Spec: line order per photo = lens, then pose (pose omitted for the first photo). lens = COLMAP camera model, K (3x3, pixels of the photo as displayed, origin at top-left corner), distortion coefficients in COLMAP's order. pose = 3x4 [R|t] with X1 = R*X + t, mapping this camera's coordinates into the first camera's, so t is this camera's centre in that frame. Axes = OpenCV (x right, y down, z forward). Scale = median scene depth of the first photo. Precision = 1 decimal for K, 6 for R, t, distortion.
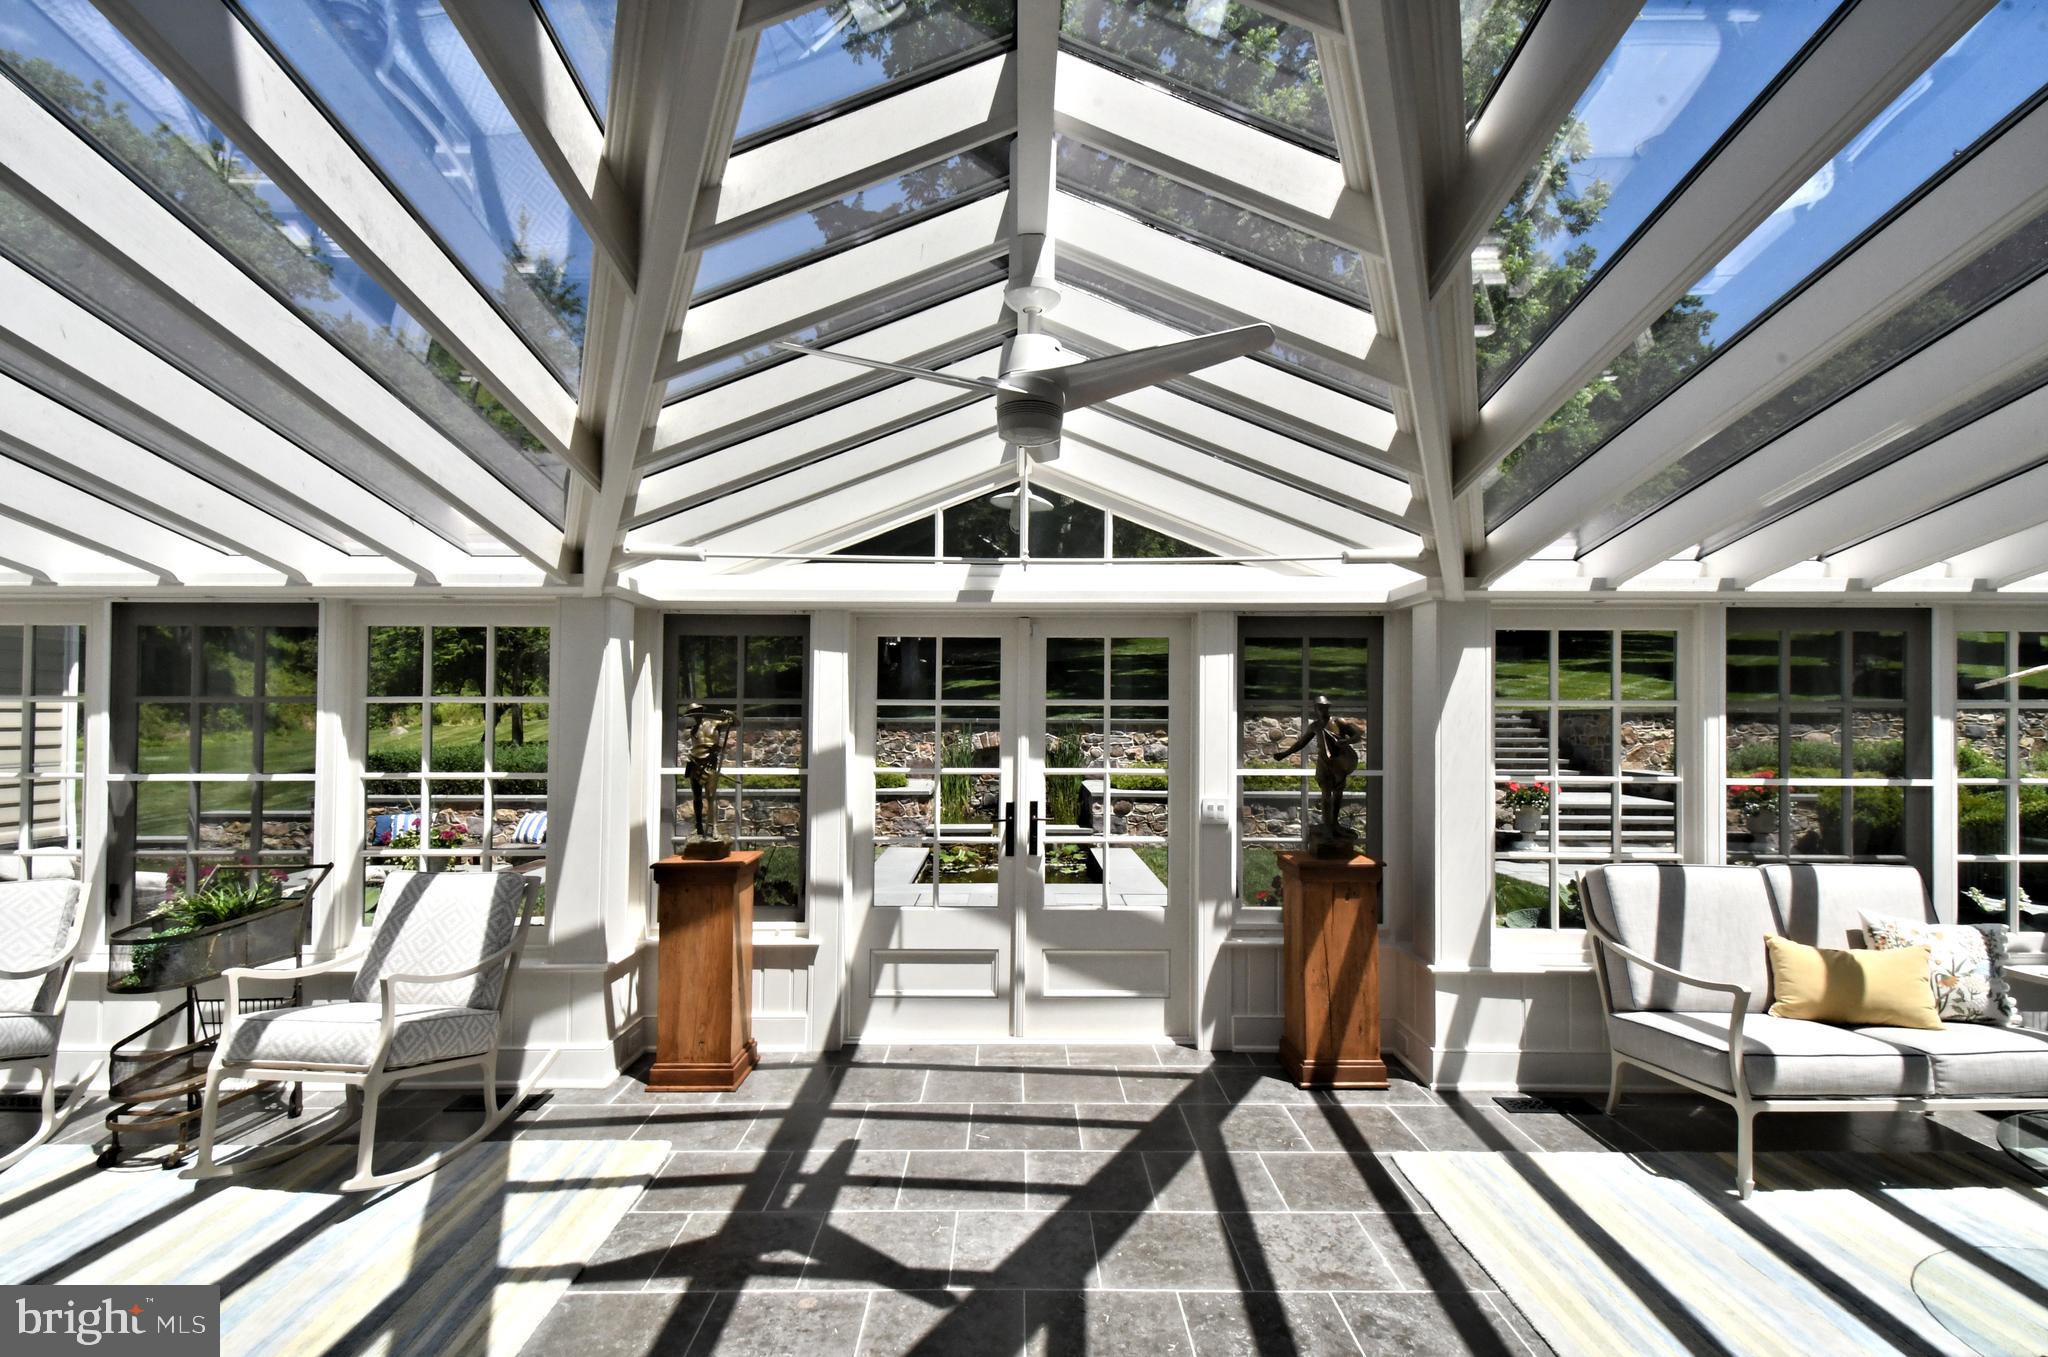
lens RADIAL K [[968.7, 0, 1023.5], [0, 968.7, 713.9], [0, 0, 1]] dist [0.046881, -0.027975]
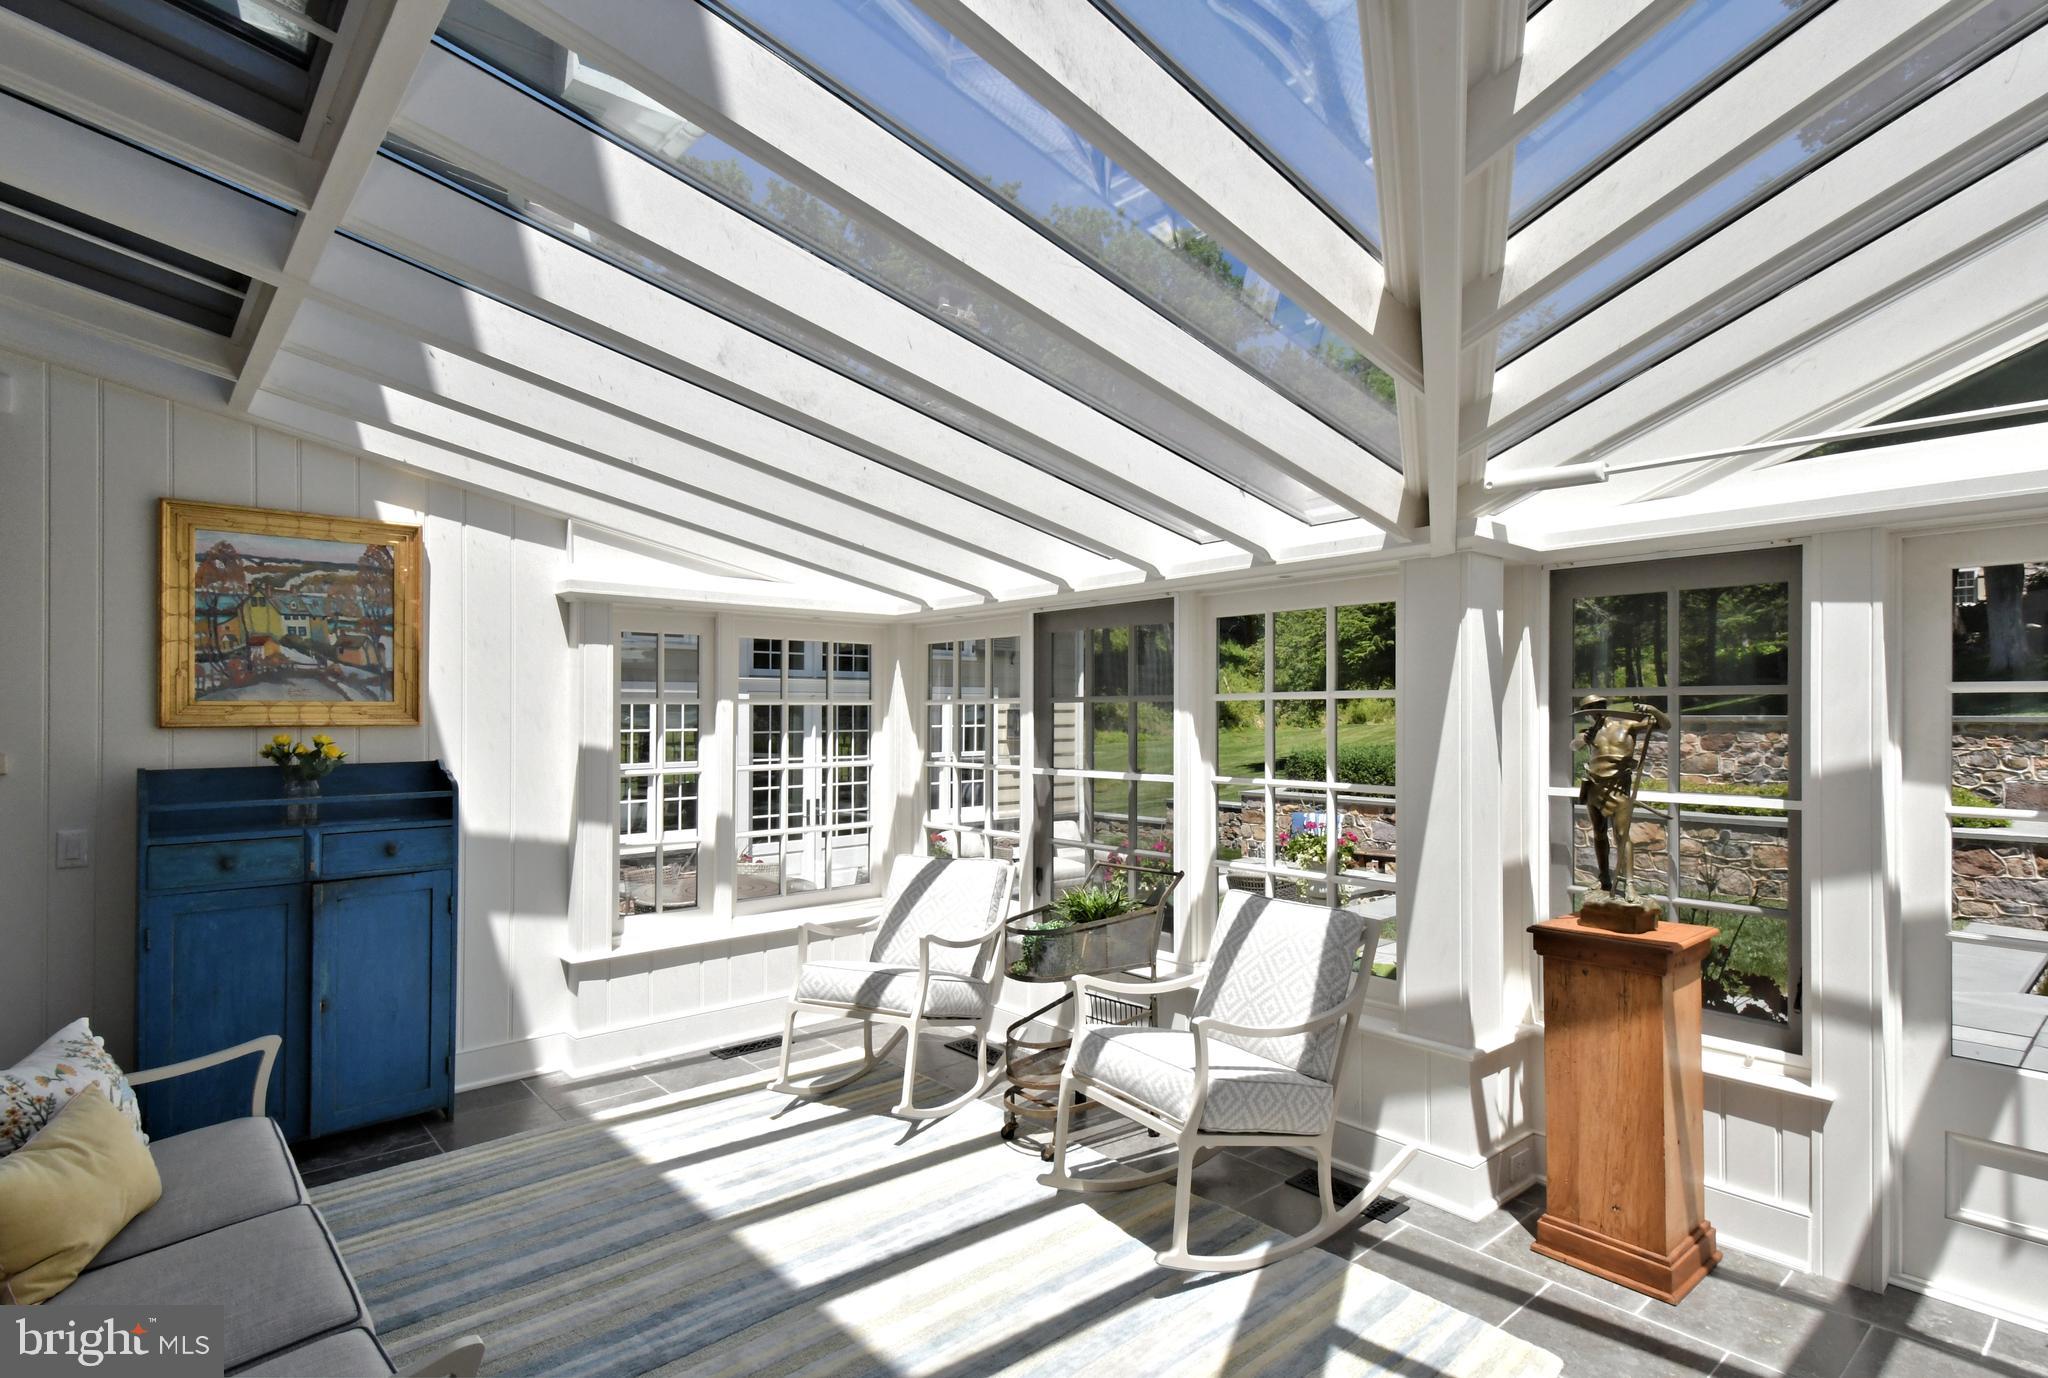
lens RADIAL K [[1045.1, 0, 1025.0], [0, 1045.1, 696.2], [0, 0, 1]] dist [0.048732, -0.027760]
pose [[0.654767, -0.016891, -0.755642, -0.041074], [0.005248, 0.999828, -0.017802, 0.001111], [0.755812, 0.007691, 0.654743, 0.221189]]
